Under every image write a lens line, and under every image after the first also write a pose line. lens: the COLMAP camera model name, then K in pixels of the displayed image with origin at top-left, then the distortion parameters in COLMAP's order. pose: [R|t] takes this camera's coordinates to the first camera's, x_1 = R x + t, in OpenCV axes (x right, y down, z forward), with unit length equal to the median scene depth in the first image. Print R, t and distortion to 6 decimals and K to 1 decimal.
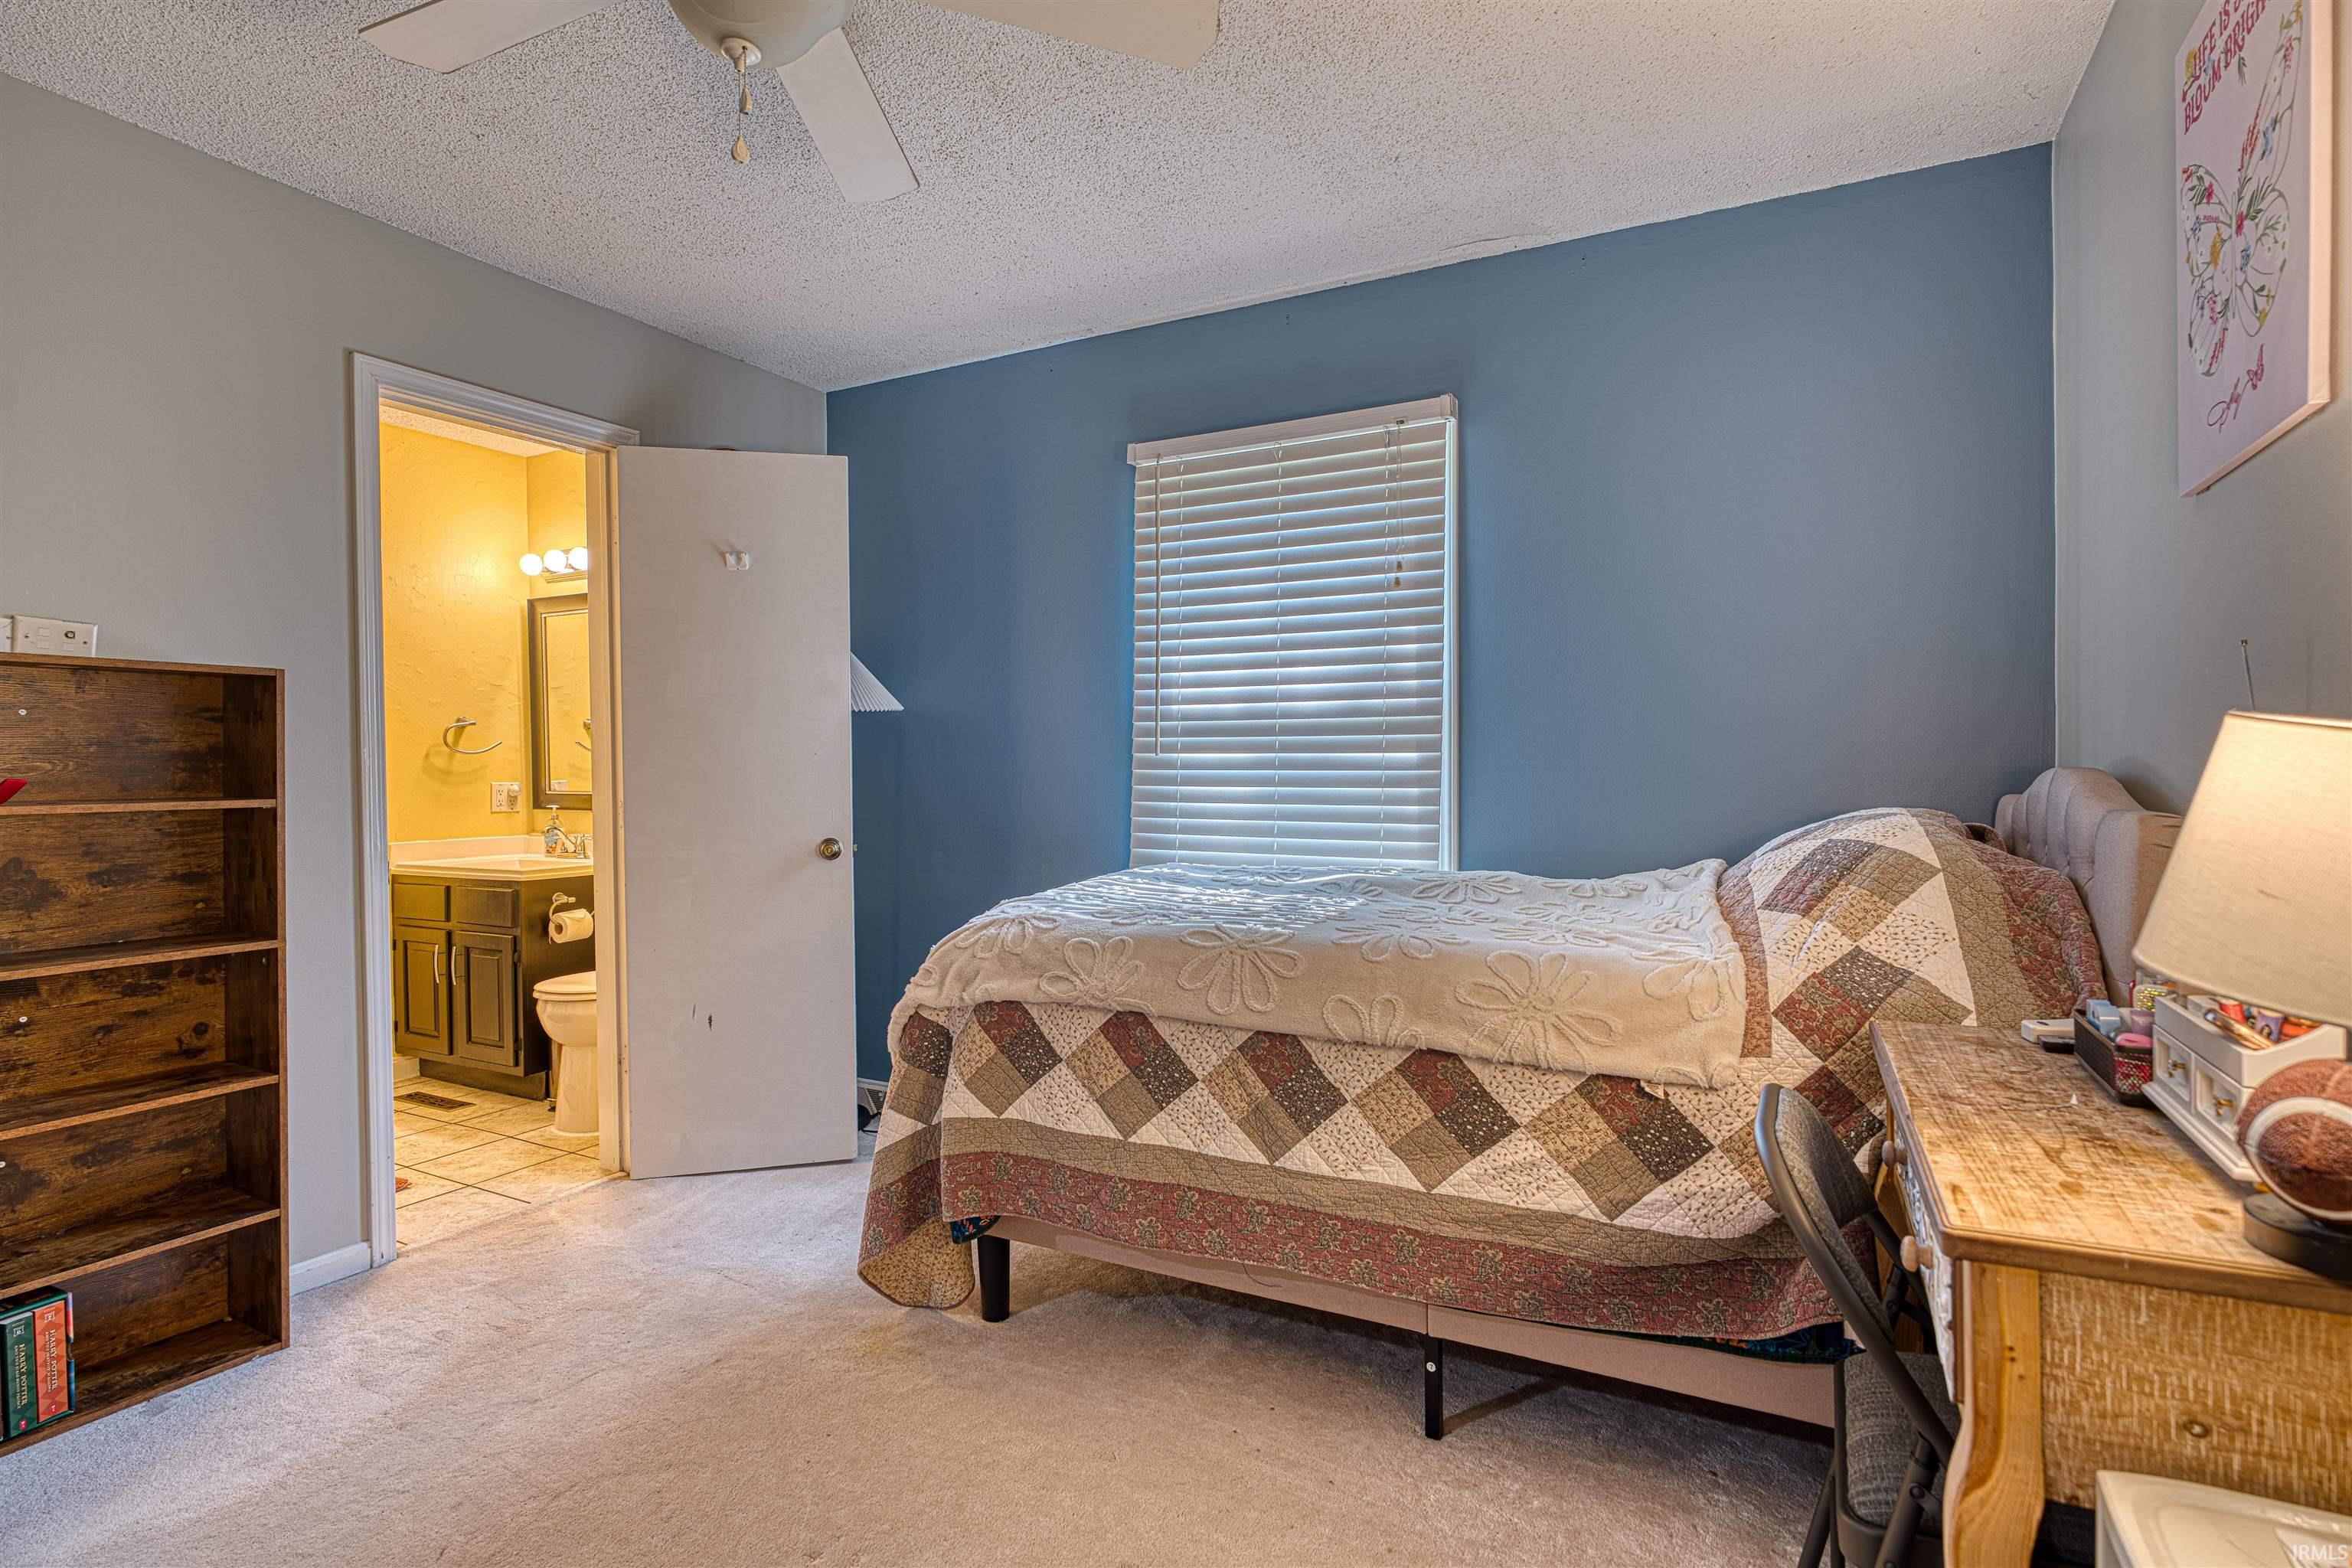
lens RADIAL K [[1156.1, 0, 1186.9], [0, 1156.1, 777.6], [0, 0, 1]] dist [-0.015278, -0.000041]
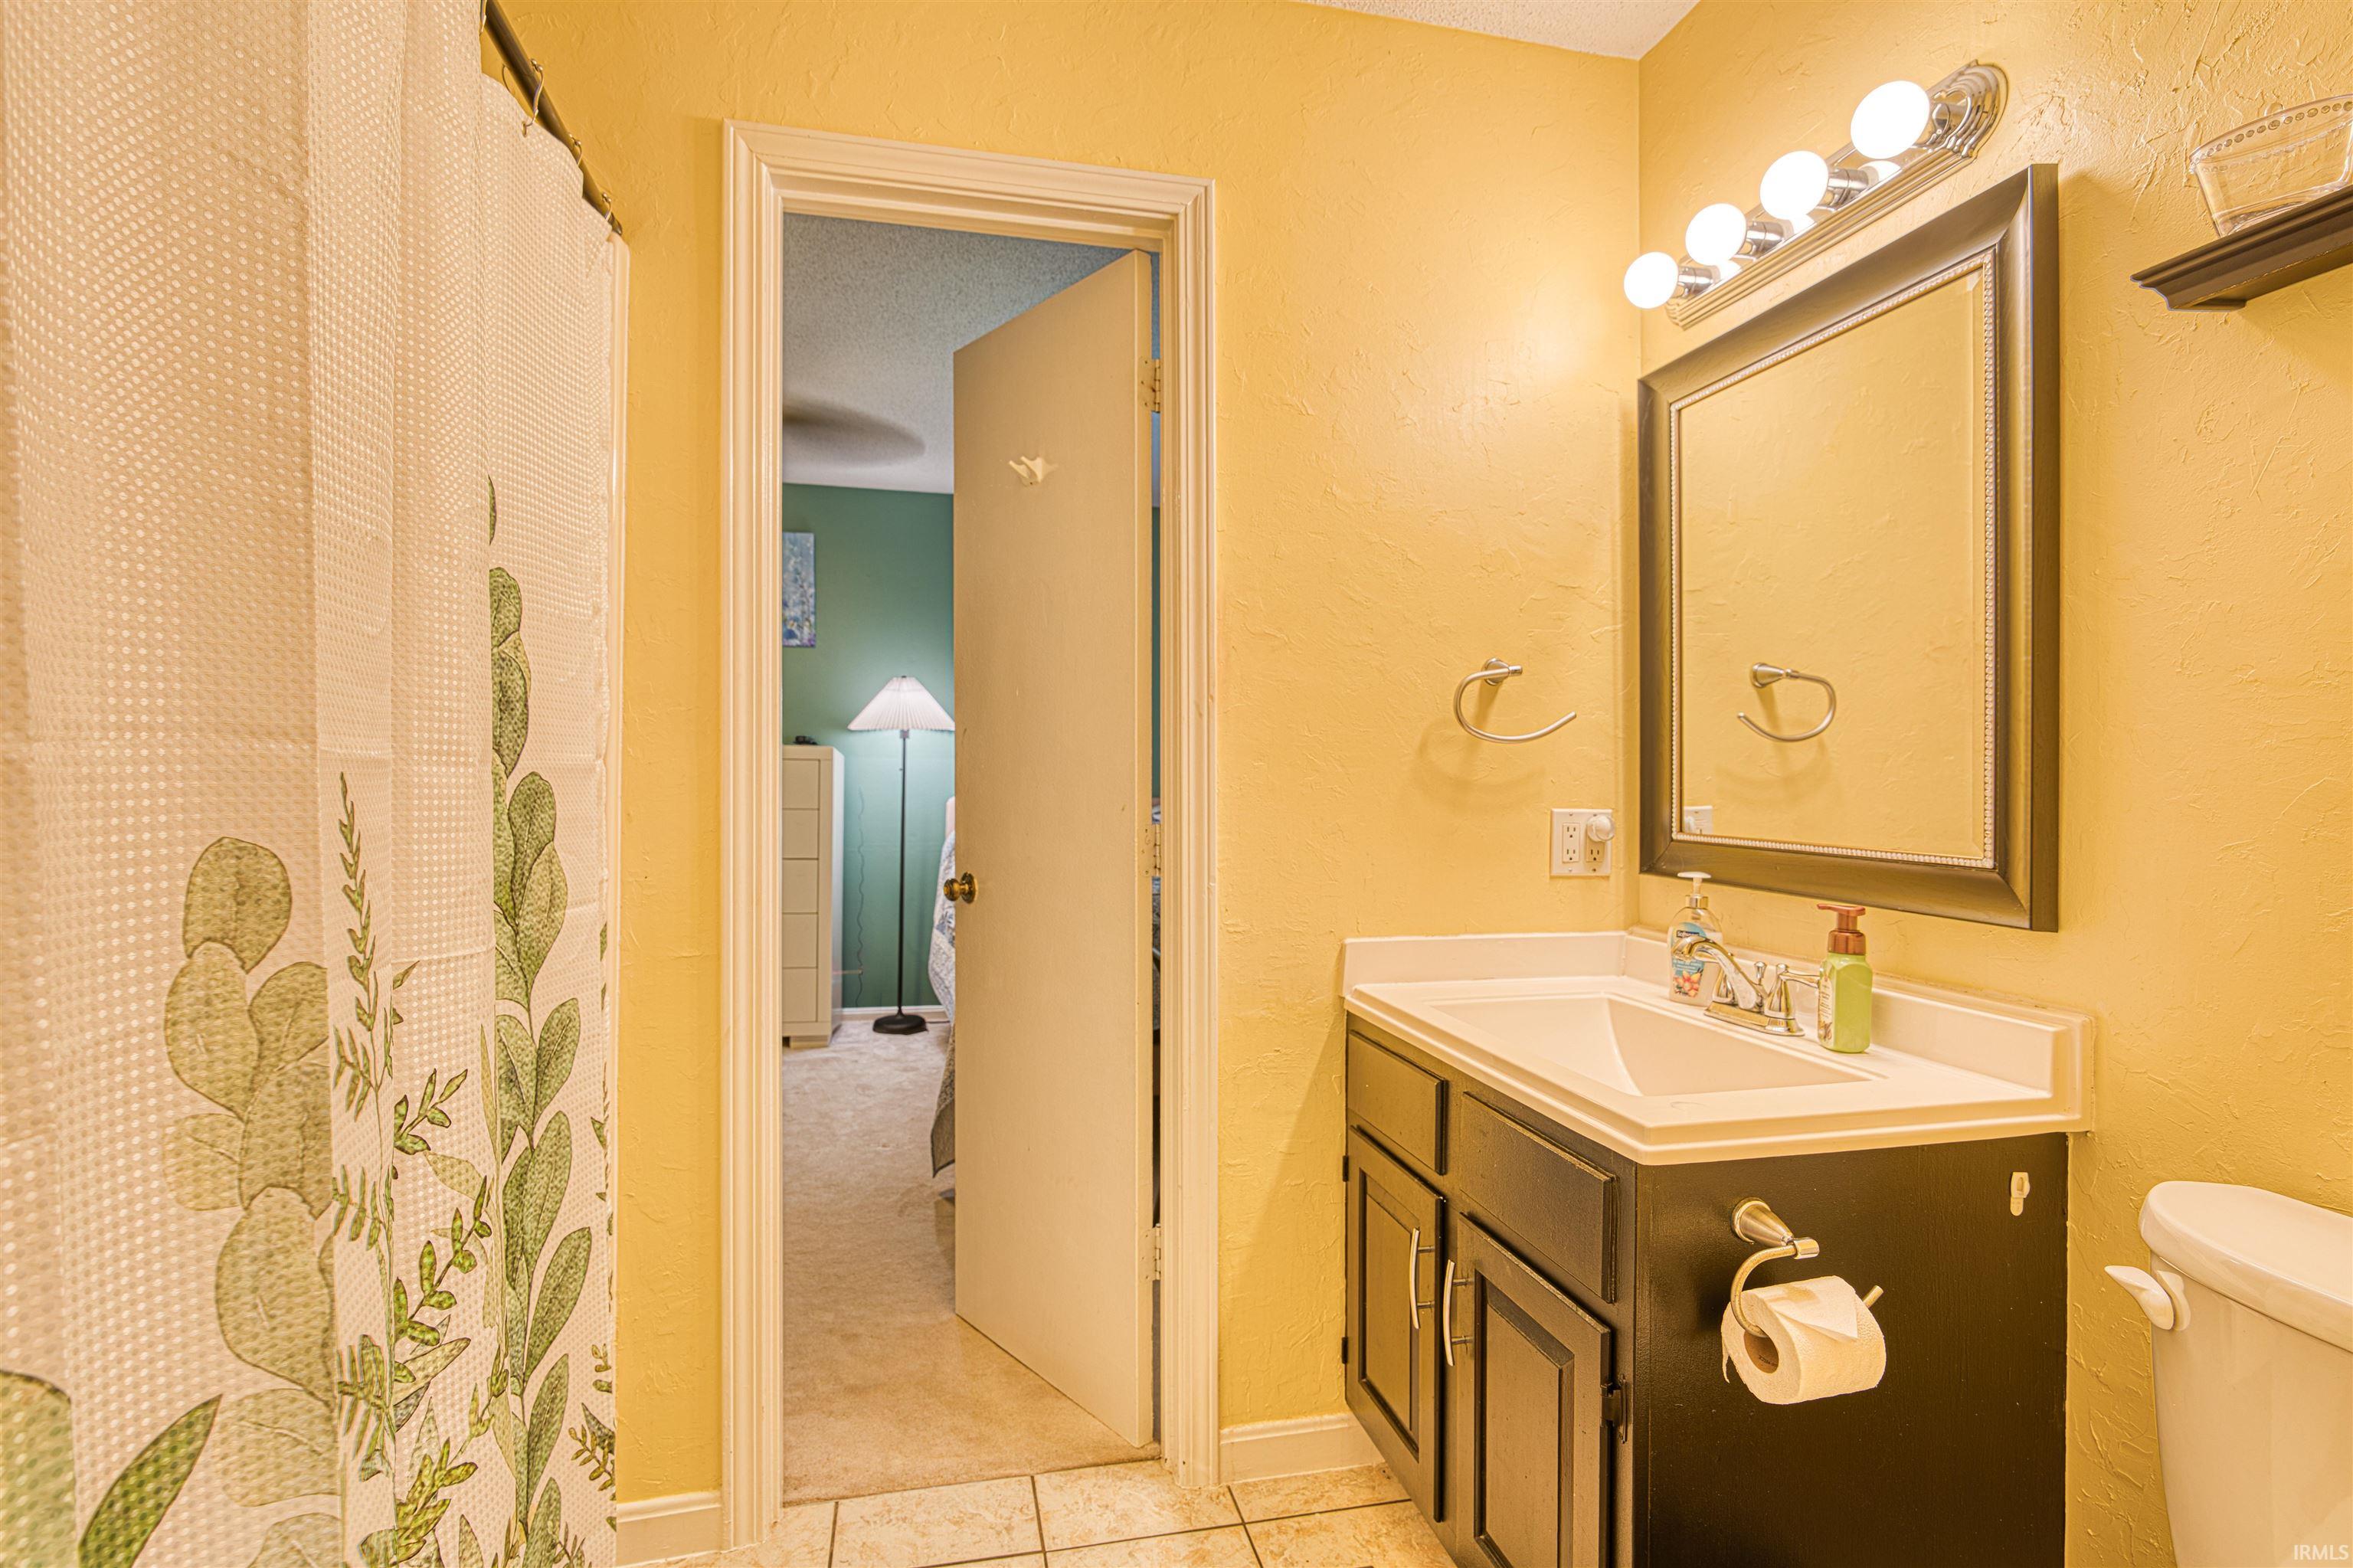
lens RADIAL K [[1095.8, 0, 1182.0], [0, 1095.8, 779.7], [0, 0, 1]] dist [-0.003709, 0.000152]
pose [[0.645467, 0.012346, -0.763688, -0.390614], [-0.019320, 0.999813, -0.000166, -0.004135], [0.763543, 0.014862, 0.645585, 0.644093]]
